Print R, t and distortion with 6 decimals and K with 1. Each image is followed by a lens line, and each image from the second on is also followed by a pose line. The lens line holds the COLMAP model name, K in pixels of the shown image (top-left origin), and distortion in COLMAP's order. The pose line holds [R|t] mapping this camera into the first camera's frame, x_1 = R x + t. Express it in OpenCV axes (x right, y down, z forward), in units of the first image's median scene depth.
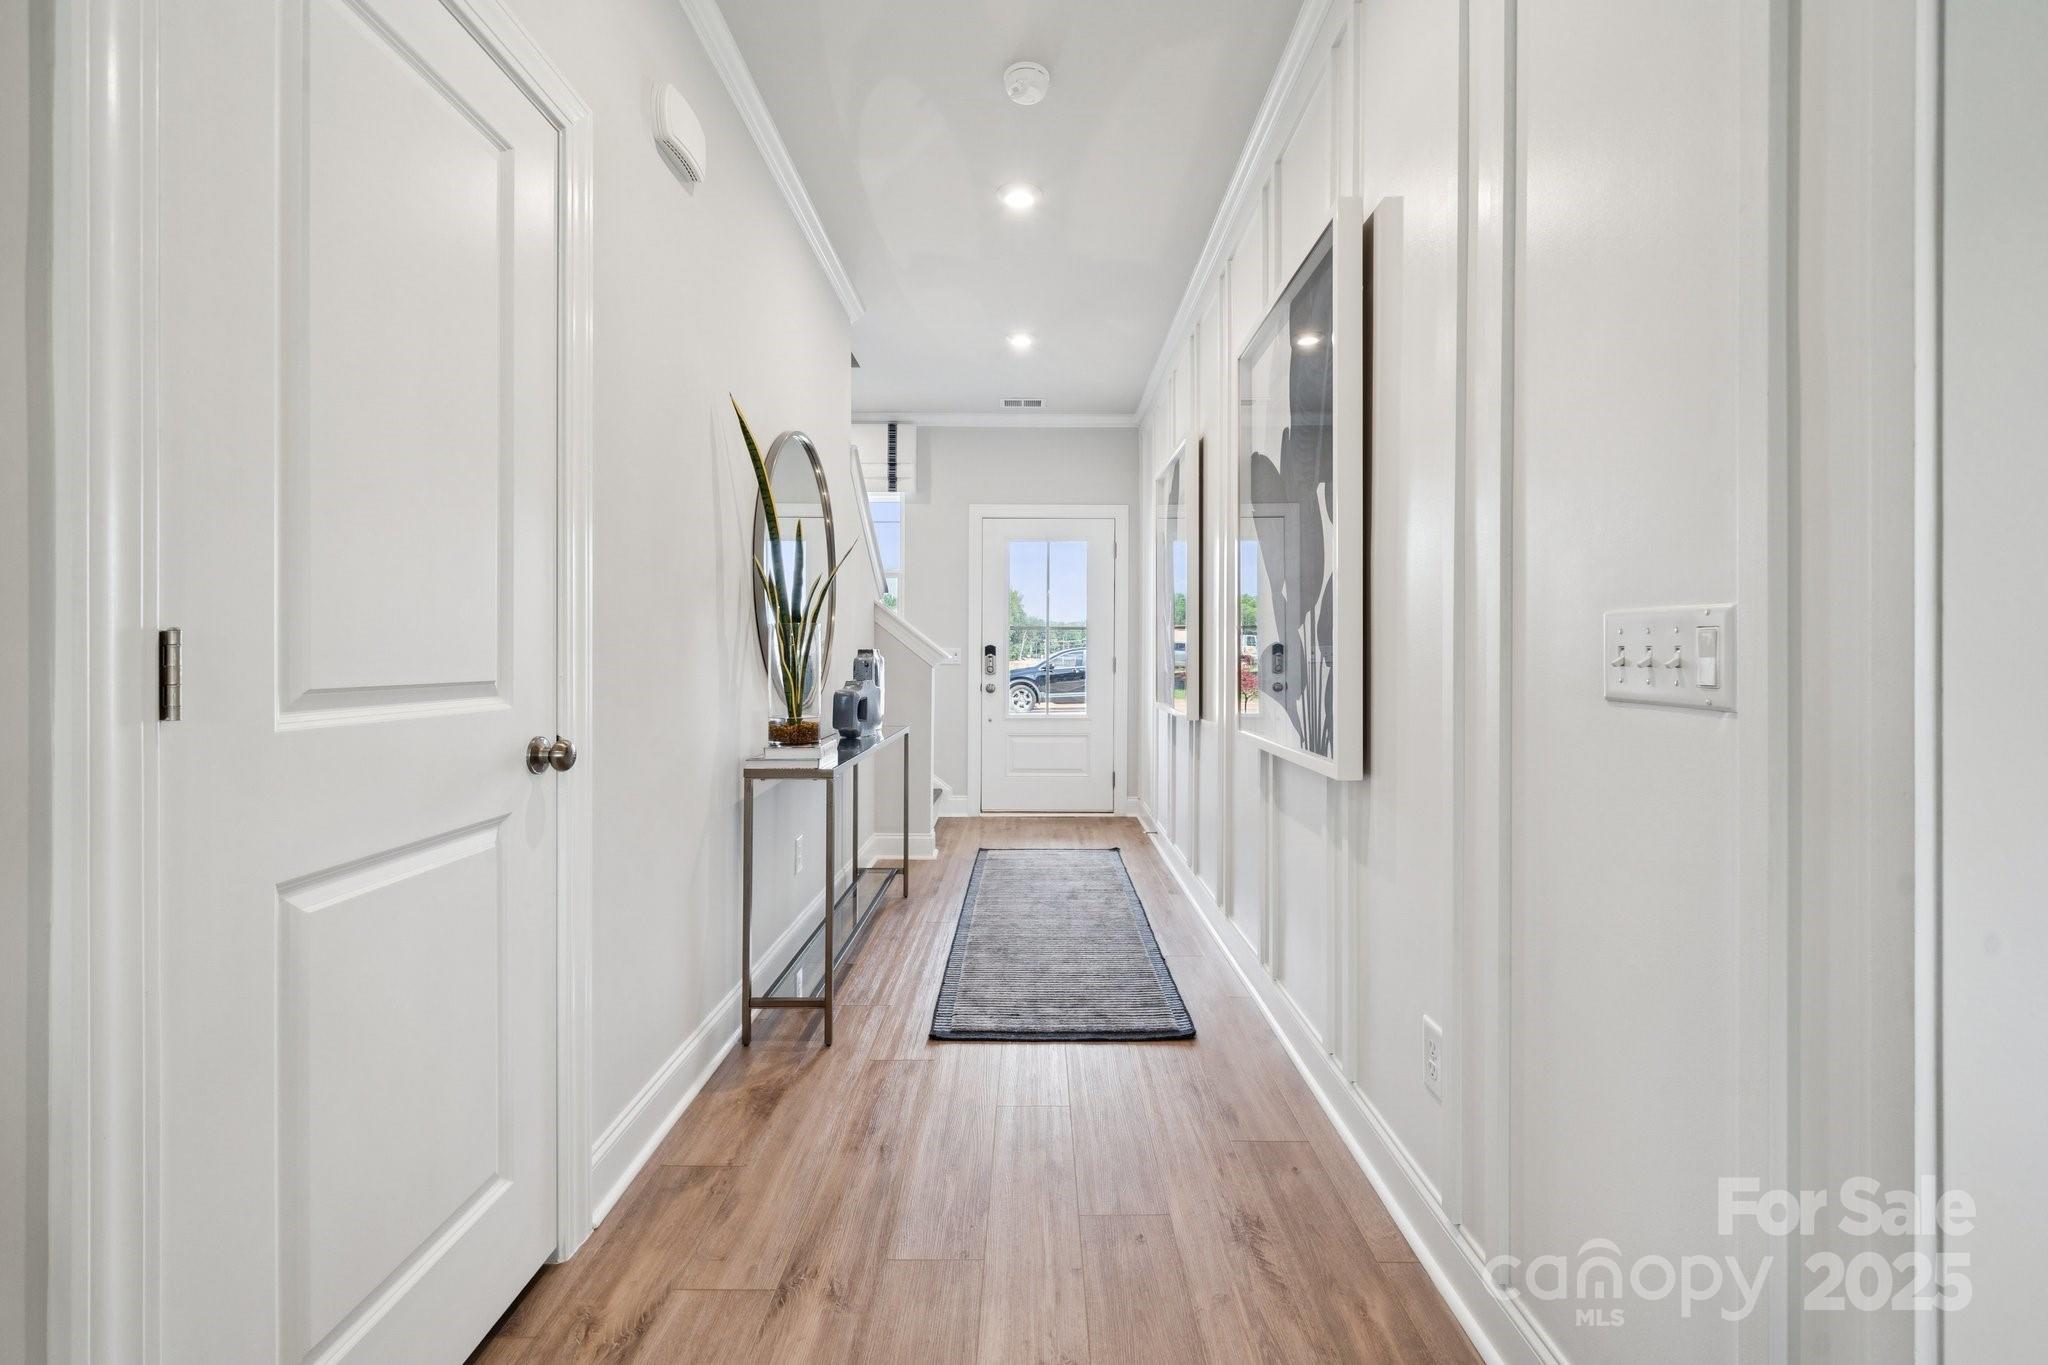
lens RADIAL K [[851.6, 0, 1040.8], [0, 851.6, 653.6], [0, 0, 1]] dist [-0.001293, -0.000097]
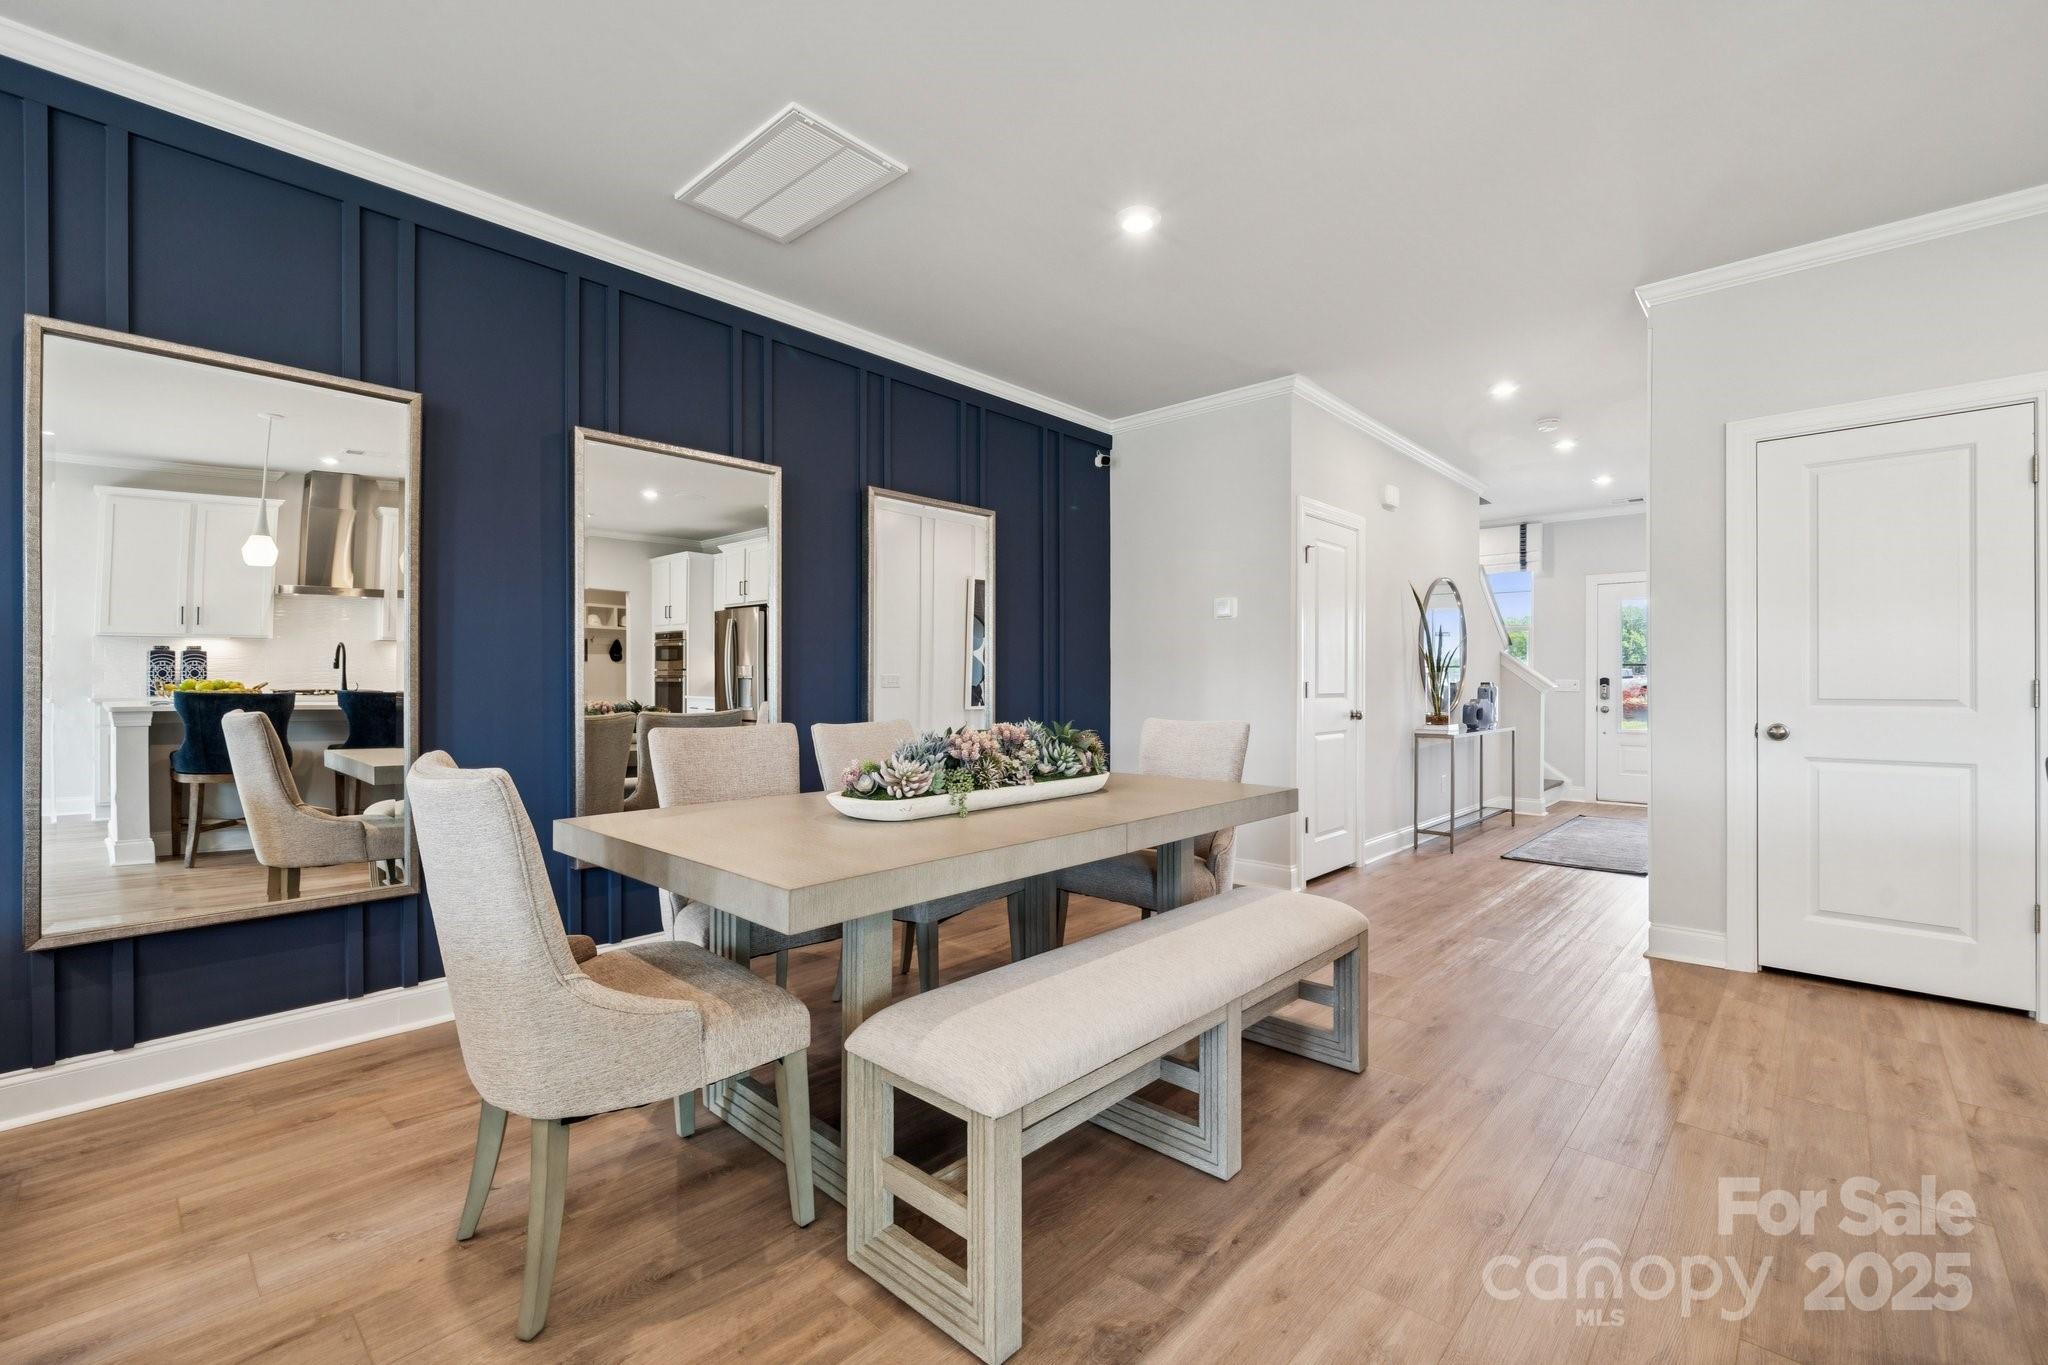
lens RADIAL K [[851.6, 0, 1040.7], [0, 851.6, 685.7], [0, 0, 1]] dist [-0.001293, -0.000097]
pose [[0.727298, -0.000639, -0.686322, 0.389899], [0.003096, 0.999992, 0.002350, -0.005254], [0.686315, -0.003834, 0.727294, -1.078759]]
